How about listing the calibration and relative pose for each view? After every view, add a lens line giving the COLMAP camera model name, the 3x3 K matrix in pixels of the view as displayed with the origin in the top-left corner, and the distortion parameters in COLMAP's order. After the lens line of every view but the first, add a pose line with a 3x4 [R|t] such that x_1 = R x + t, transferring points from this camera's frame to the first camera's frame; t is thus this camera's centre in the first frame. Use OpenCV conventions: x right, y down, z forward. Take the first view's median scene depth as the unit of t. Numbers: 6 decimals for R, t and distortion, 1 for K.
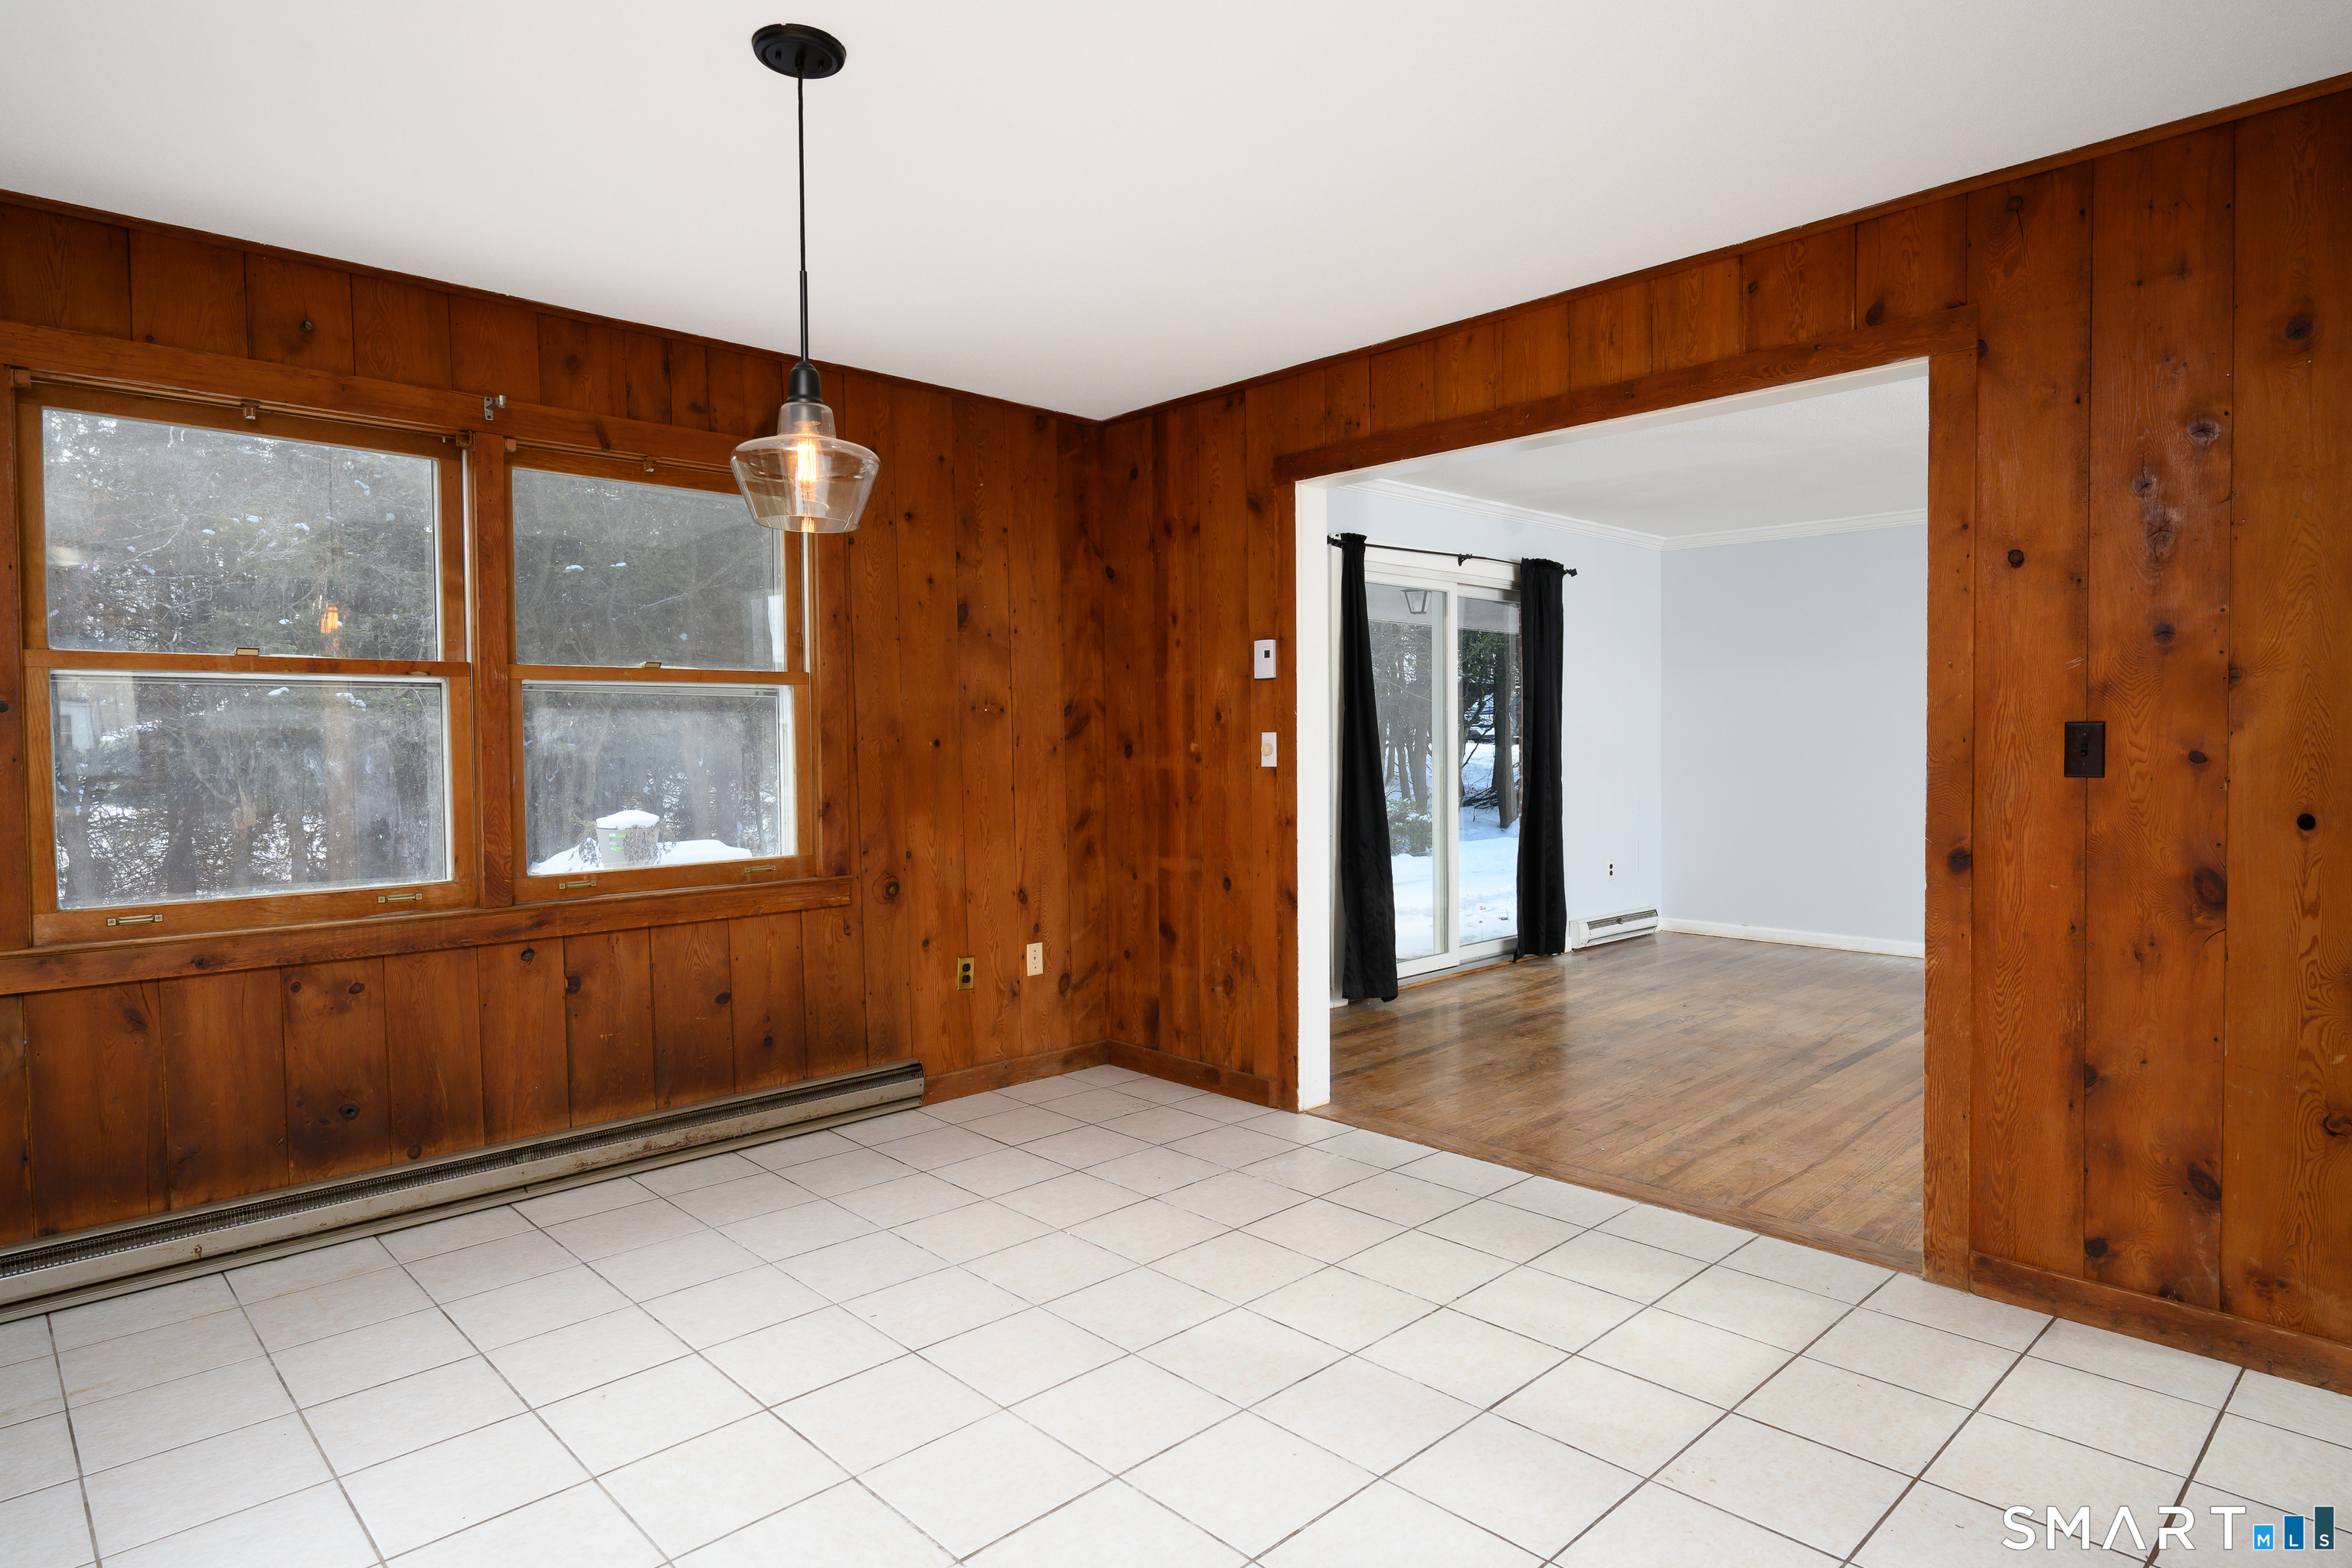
lens RADIAL K [[1298.5, 0, 1174.0], [0, 1298.5, 786.4], [0, 0, 1]] dist [-0.003554, -0.000594]
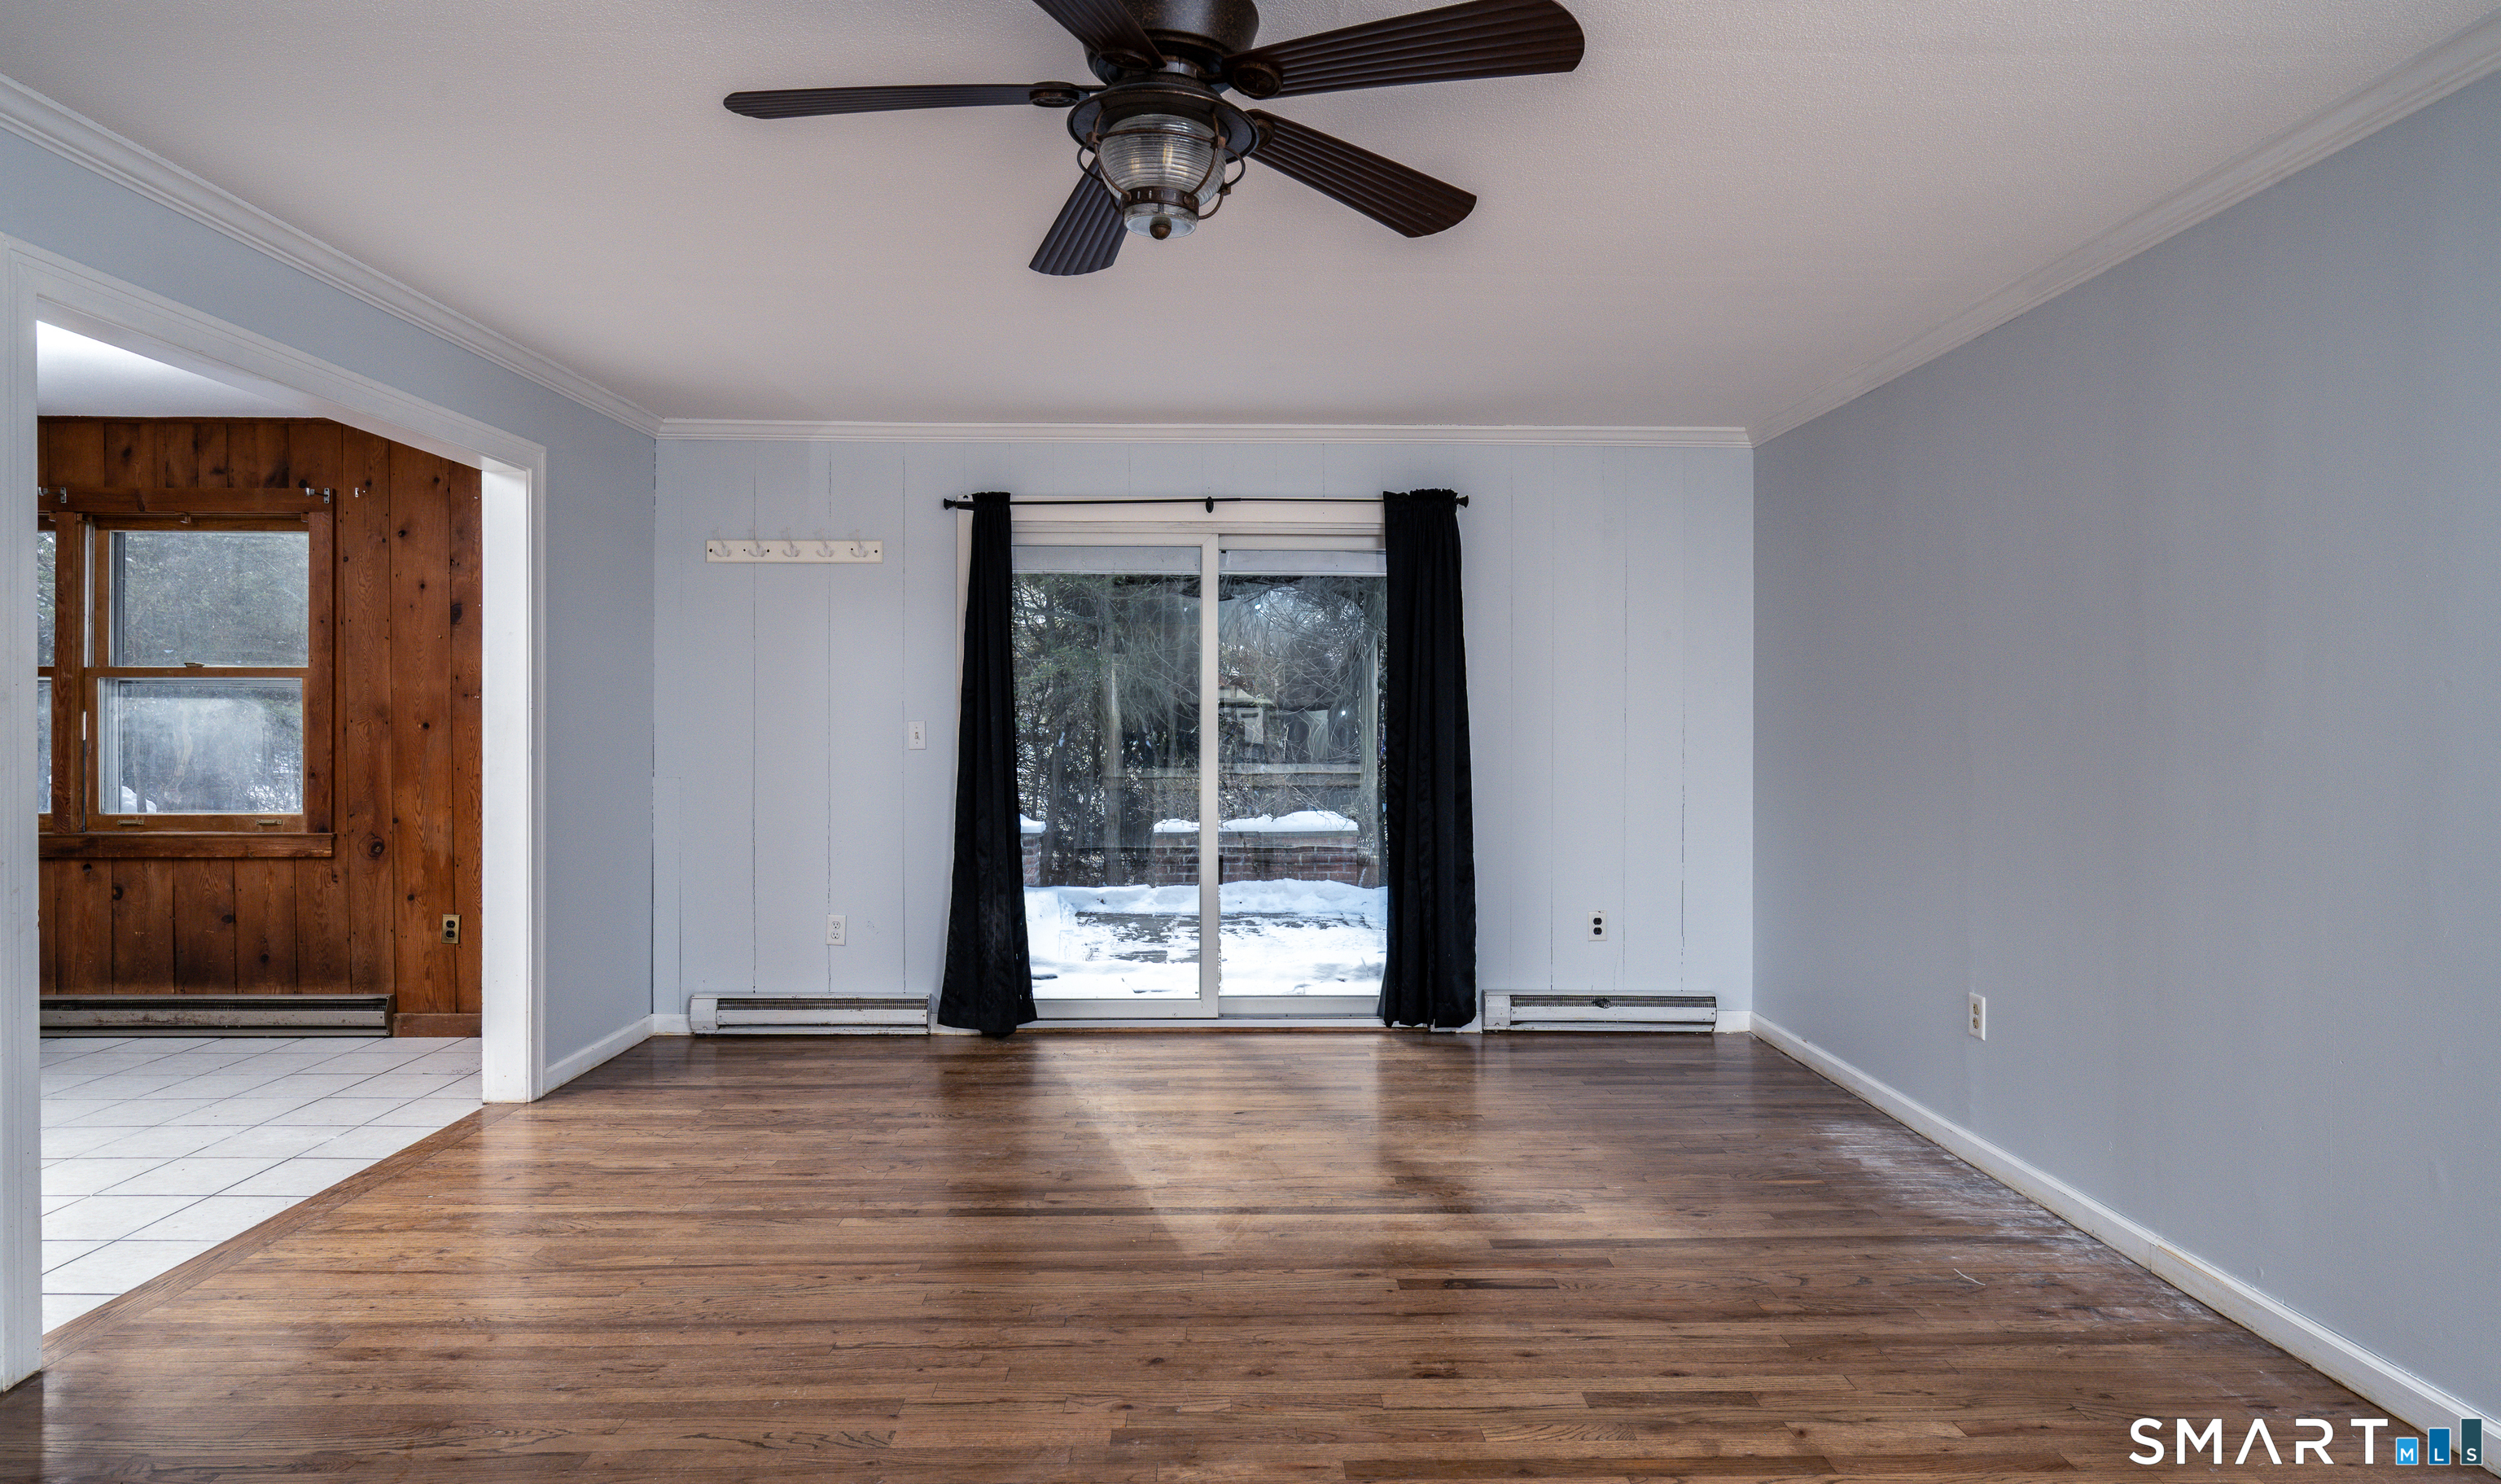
lens RADIAL K [[1373.7, 0, 1253.8], [0, 1373.7, 728.0], [0, 0, 1]] dist [-0.006200, -0.000548]
pose [[0.745853, 0.014072, -0.665962, 1.203537], [-0.035493, 0.999196, -0.018637, -0.034998], [0.665165, 0.037537, 0.745753, 0.592078]]
